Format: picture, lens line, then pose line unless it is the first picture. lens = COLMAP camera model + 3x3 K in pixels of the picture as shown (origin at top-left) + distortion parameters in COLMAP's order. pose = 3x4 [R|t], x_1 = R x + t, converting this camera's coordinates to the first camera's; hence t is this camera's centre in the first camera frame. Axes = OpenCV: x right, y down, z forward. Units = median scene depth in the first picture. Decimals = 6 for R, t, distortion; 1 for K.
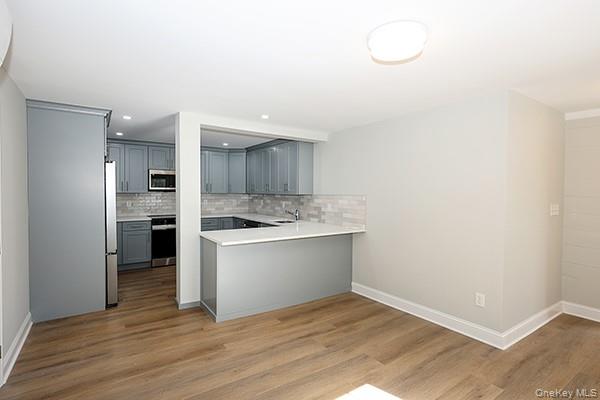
lens RADIAL K [[286.6, 0, 300.0], [0, 286.6, 200.0], [0, 0, 1]] dist [0.000703, 0.000018]
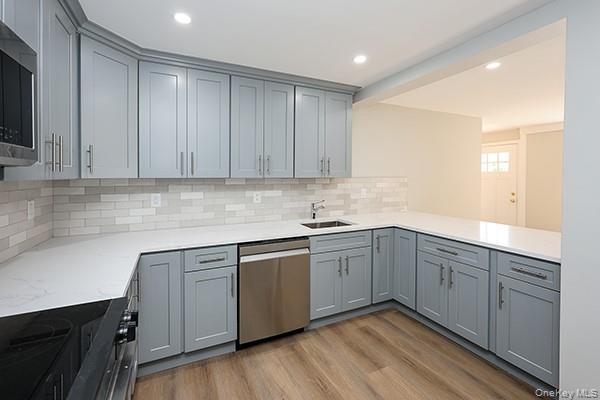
lens RADIAL K [[272.5, 0, 299.3], [0, 272.5, 177.2], [0, 0, 1]] dist [0.001030, 0.000109]
pose [[0.160741, -0.018961, 0.986815, -0.661063], [0.026348, 0.999542, 0.014914, -0.033622], [-0.986645, 0.023603, 0.161167, 1.022448]]
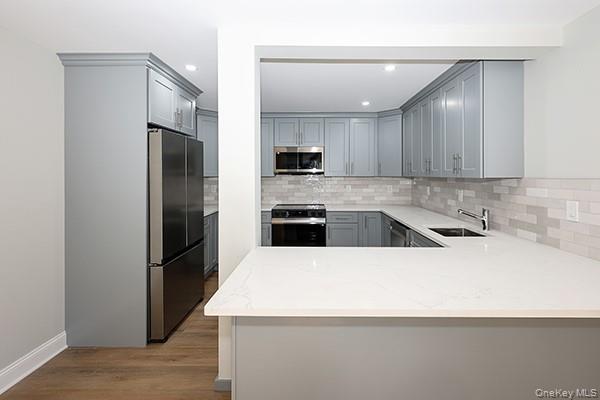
lens RADIAL K [[291.9, 0, 317.9], [0, 291.9, 179.1], [0, 0, 1]] dist [0.014990, 0.000083]
pose [[0.824644, -0.000762, -0.565652, 0.042062], [-0.009036, 0.999854, -0.014520, -0.007693], [0.565580, 0.017085, 0.824516, 0.459307]]
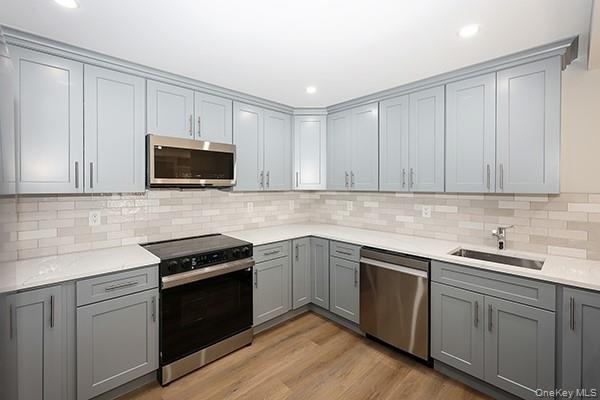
lens RADIAL K [[257.1, 0, 294.9], [0, 257.1, 188.8], [0, 0, 1]] dist [-0.002214, -0.000104]
pose [[0.989819, -0.009095, 0.142042, -0.431924], [0.011712, 0.999777, -0.017596, -0.024246], [-0.141850, 0.019081, 0.989704, 0.703275]]
